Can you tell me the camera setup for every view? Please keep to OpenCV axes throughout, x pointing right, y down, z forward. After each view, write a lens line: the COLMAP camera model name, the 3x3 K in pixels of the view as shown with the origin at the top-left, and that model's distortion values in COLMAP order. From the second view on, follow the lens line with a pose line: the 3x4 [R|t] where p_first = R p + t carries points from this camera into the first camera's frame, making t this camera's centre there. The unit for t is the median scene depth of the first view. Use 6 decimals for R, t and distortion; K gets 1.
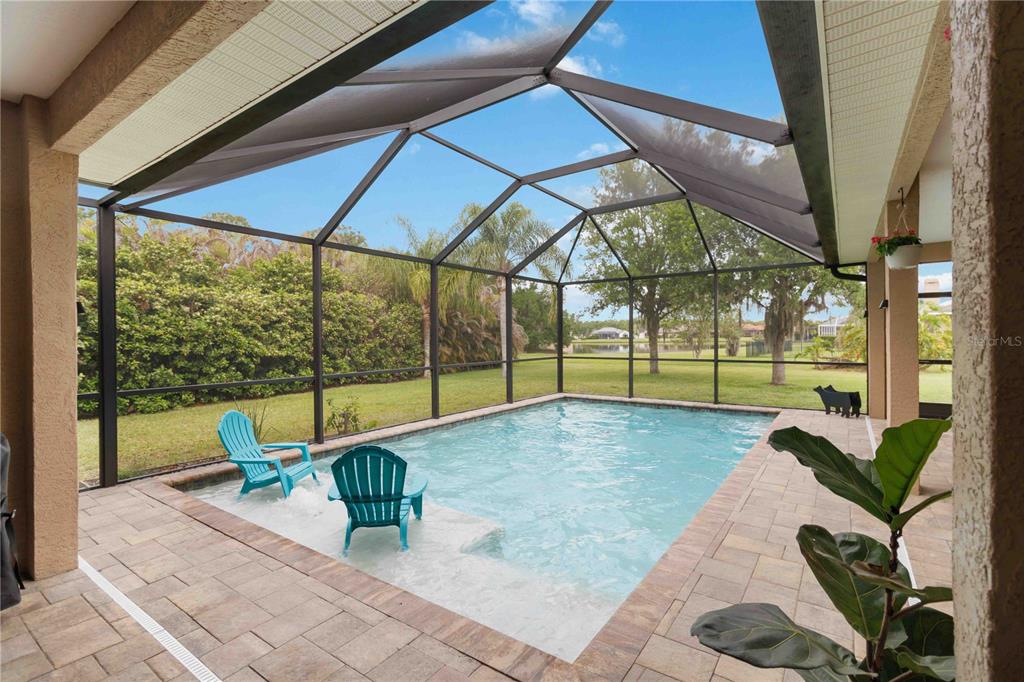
lens RADIAL K [[472.3, 0, 513.6], [0, 472.3, 338.4], [0, 0, 1]] dist [0.003979, -0.000439]
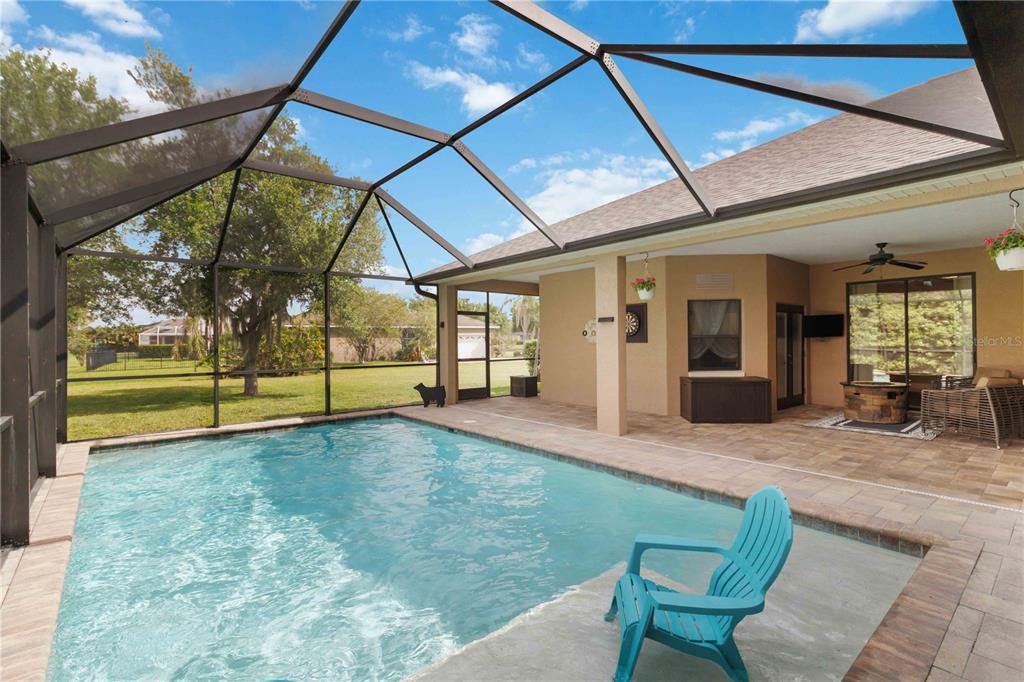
lens RADIAL K [[472.3, 0, 514.7], [0, 472.3, 337.9], [0, 0, 1]] dist [0.003979, -0.000439]
pose [[0.251555, 0.014002, 0.967742, -0.340455], [0.008375, 0.999826, -0.016643, 0.005438], [-0.967807, 0.012291, 0.251394, 0.377120]]
